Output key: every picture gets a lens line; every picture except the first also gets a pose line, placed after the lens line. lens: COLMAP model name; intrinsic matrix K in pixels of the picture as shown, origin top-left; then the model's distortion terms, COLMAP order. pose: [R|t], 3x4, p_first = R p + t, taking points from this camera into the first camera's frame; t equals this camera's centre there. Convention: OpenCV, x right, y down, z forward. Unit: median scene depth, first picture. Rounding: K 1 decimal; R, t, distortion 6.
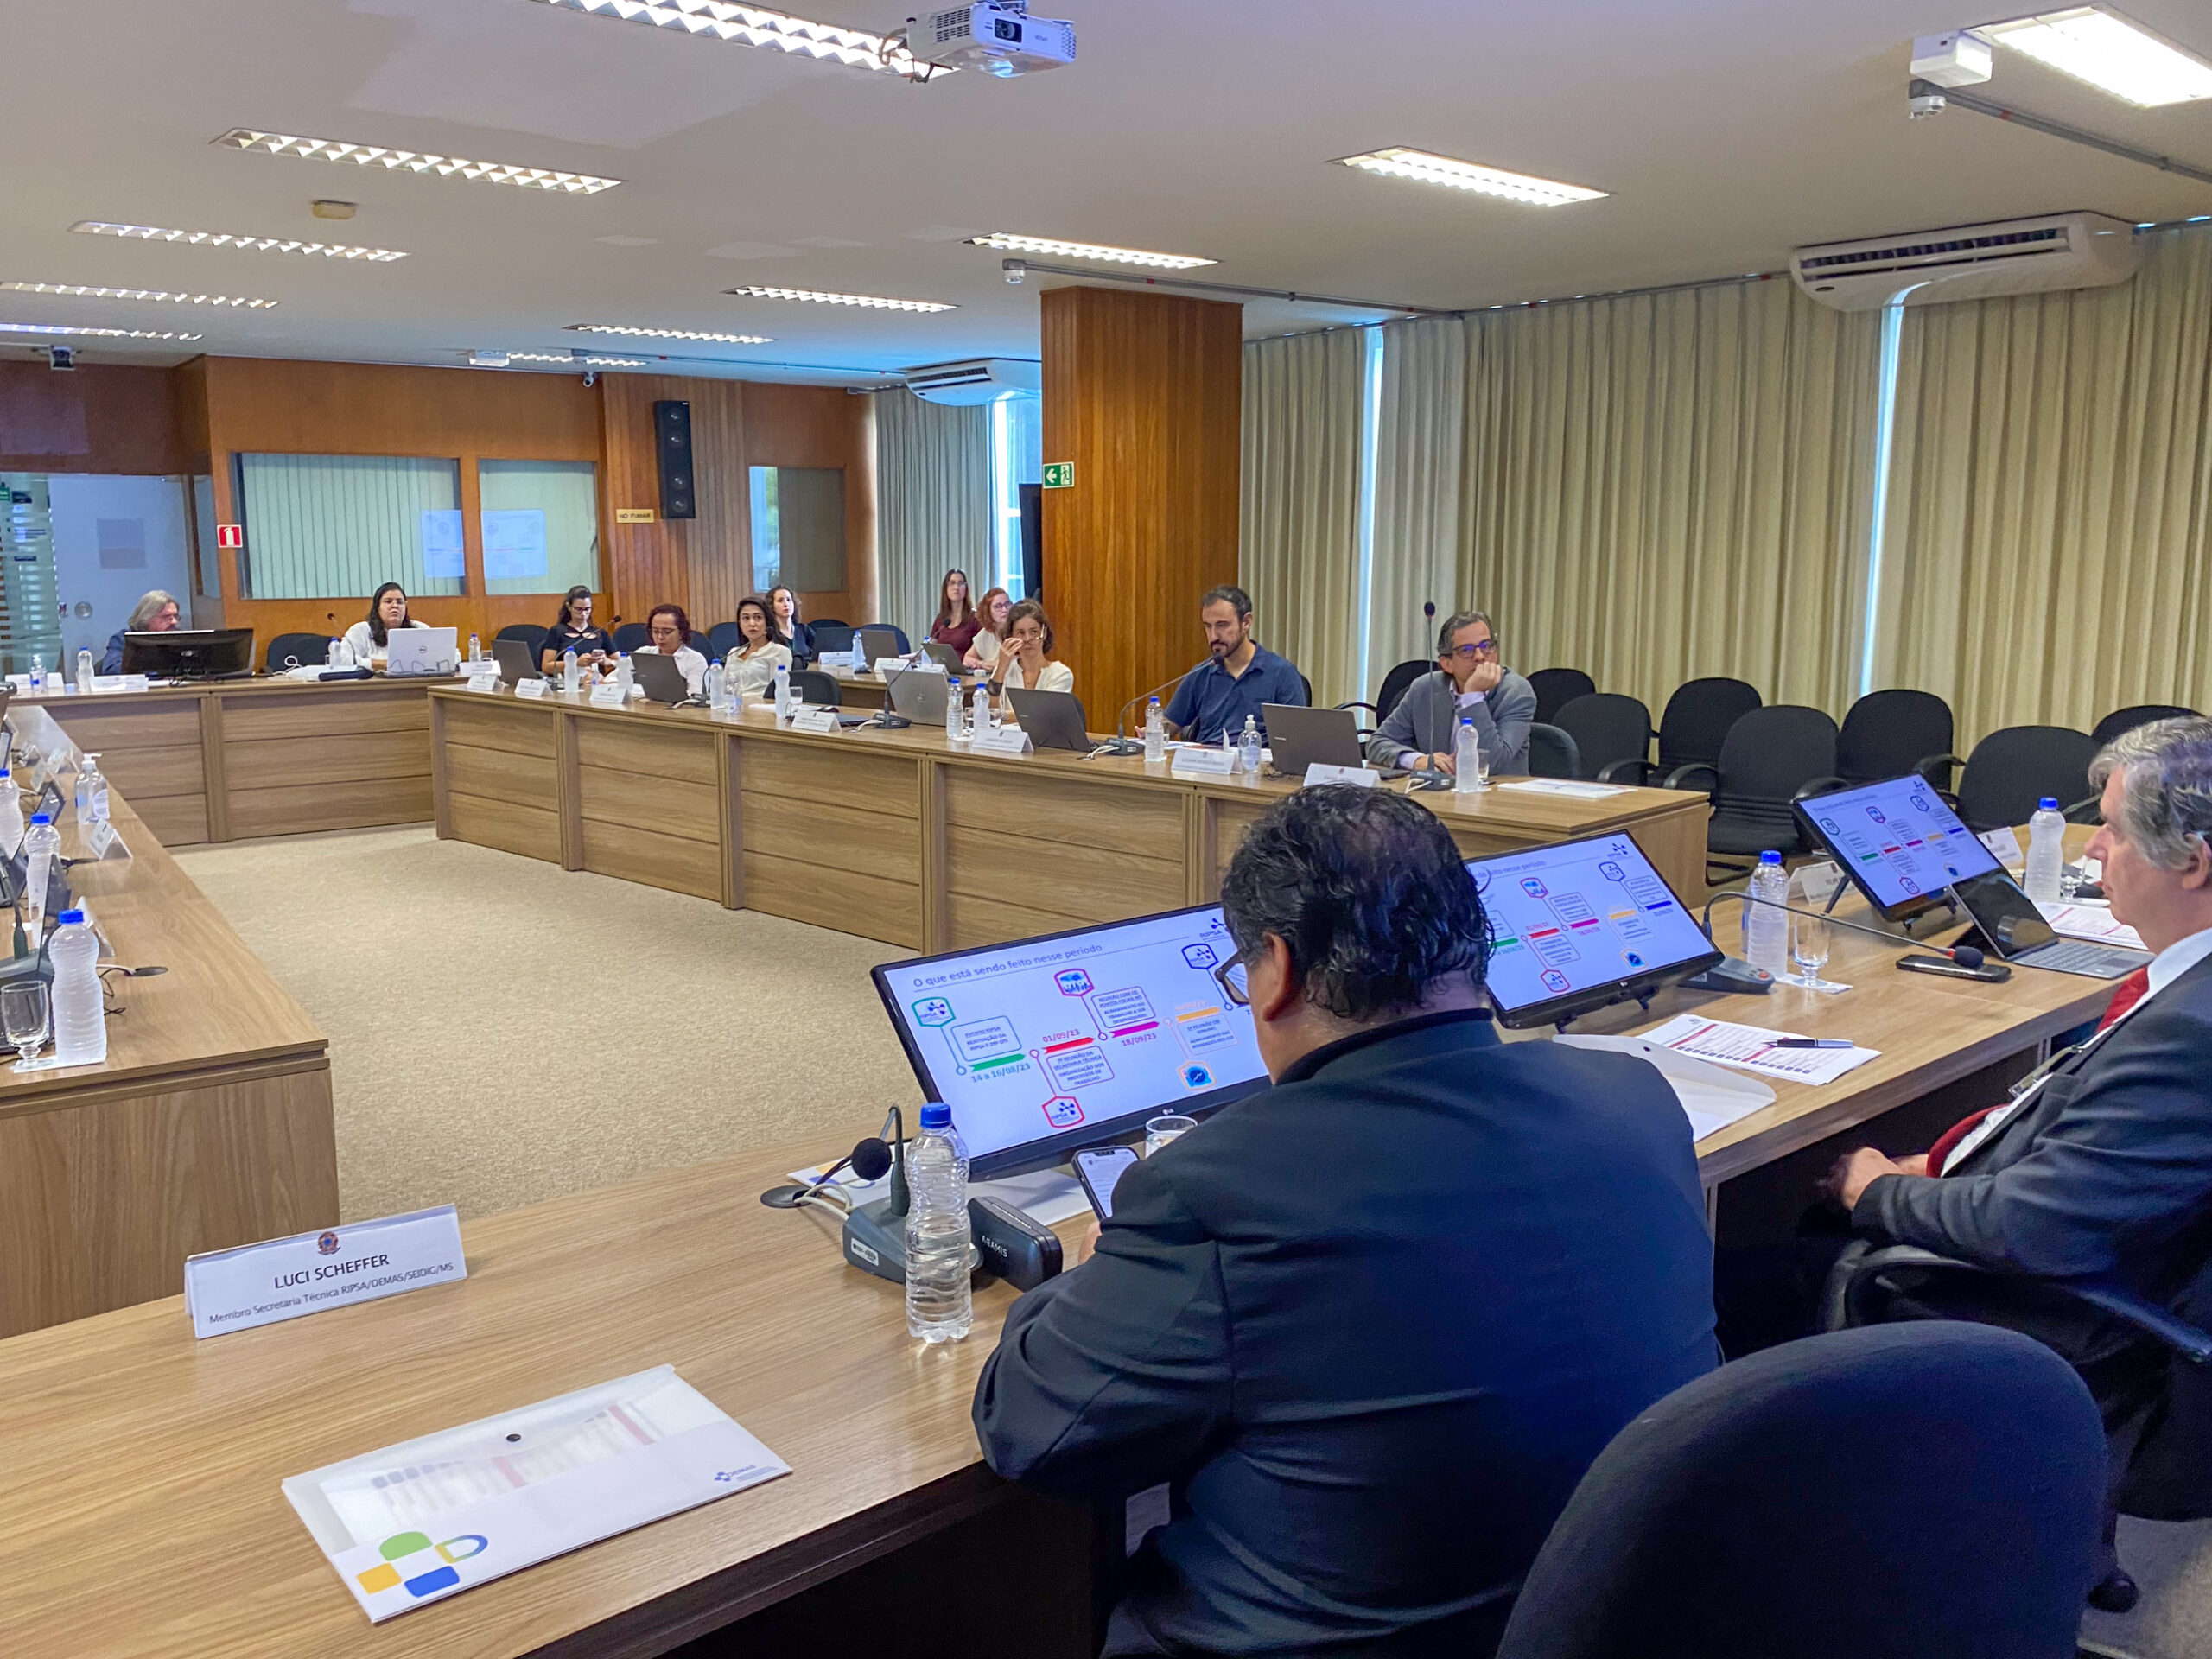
lens RADIAL K [[1683.3, 0, 1098.1], [0, 1683.3, 820.1], [0, 0, 1]] dist [0.069394, -0.096367]
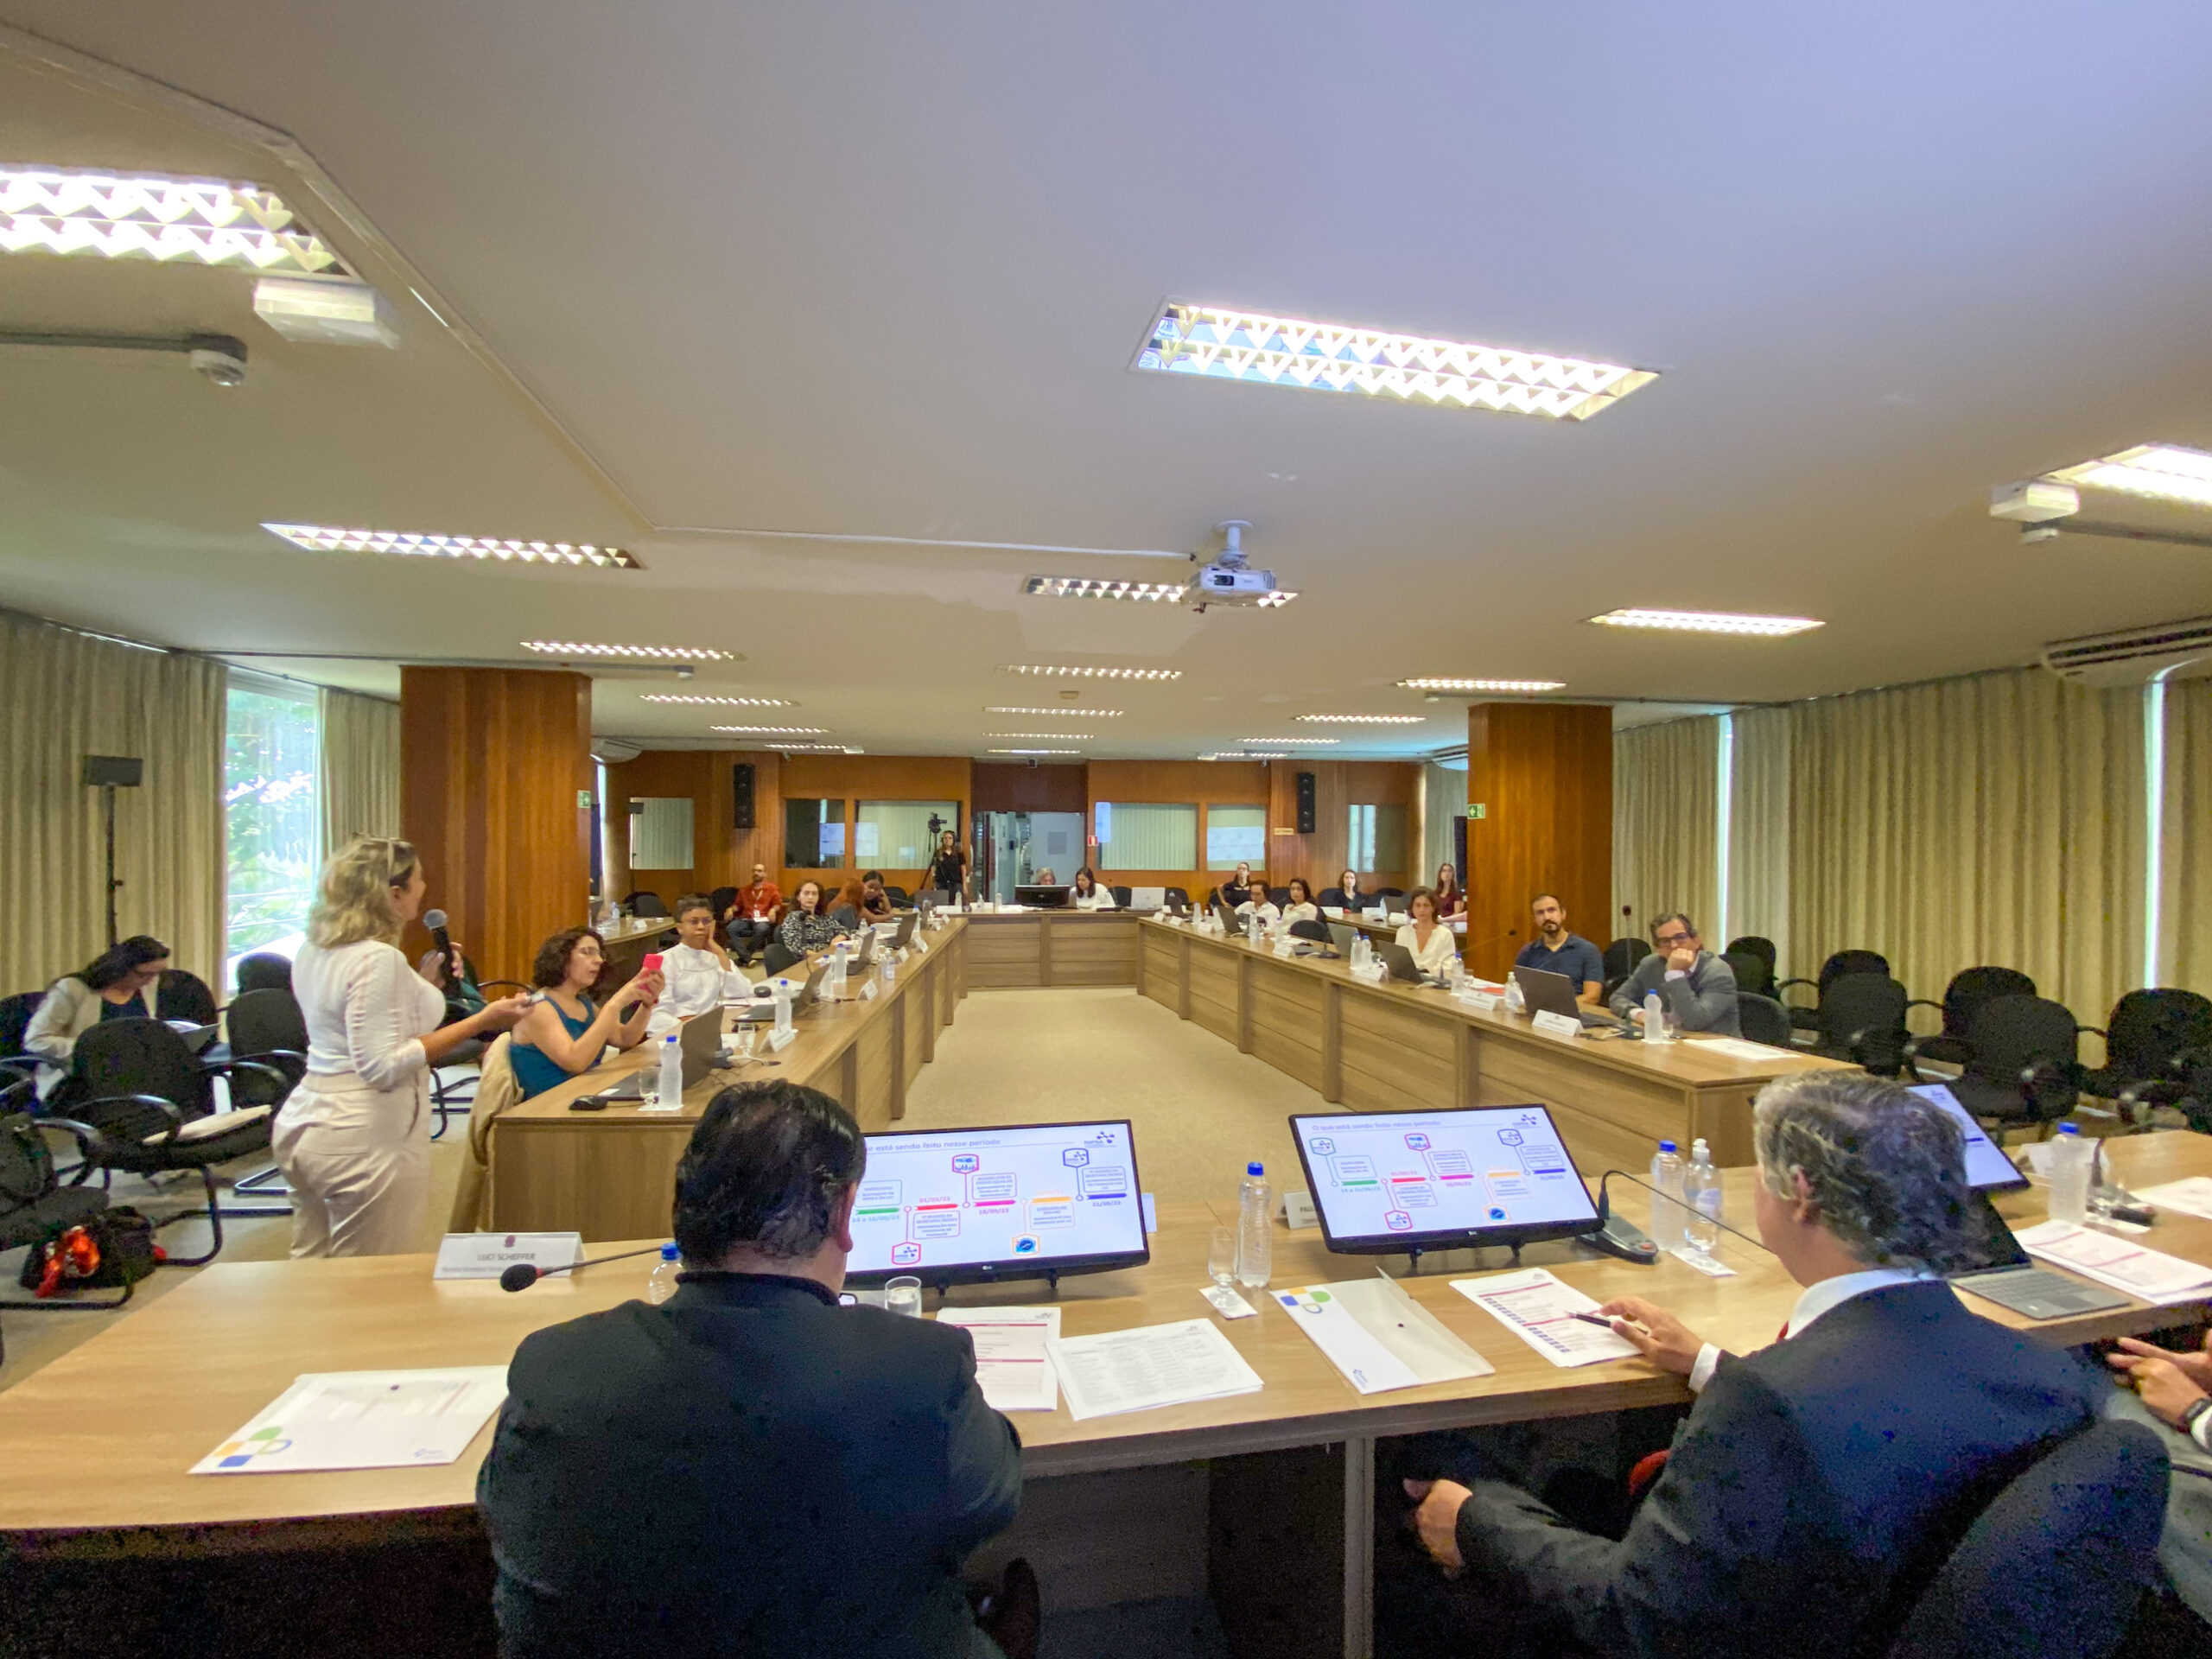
lens RADIAL K [[896.3, 0, 1106.1], [0, 896.3, 841.6], [0, 0, 1]] dist [0.000004, -0.000386]
pose [[0.869734, 0.011605, -0.493384, 0.097687], [-0.091121, 0.986312, -0.137428, -0.018534], [0.485035, 0.164483, 0.858886, 0.058357]]
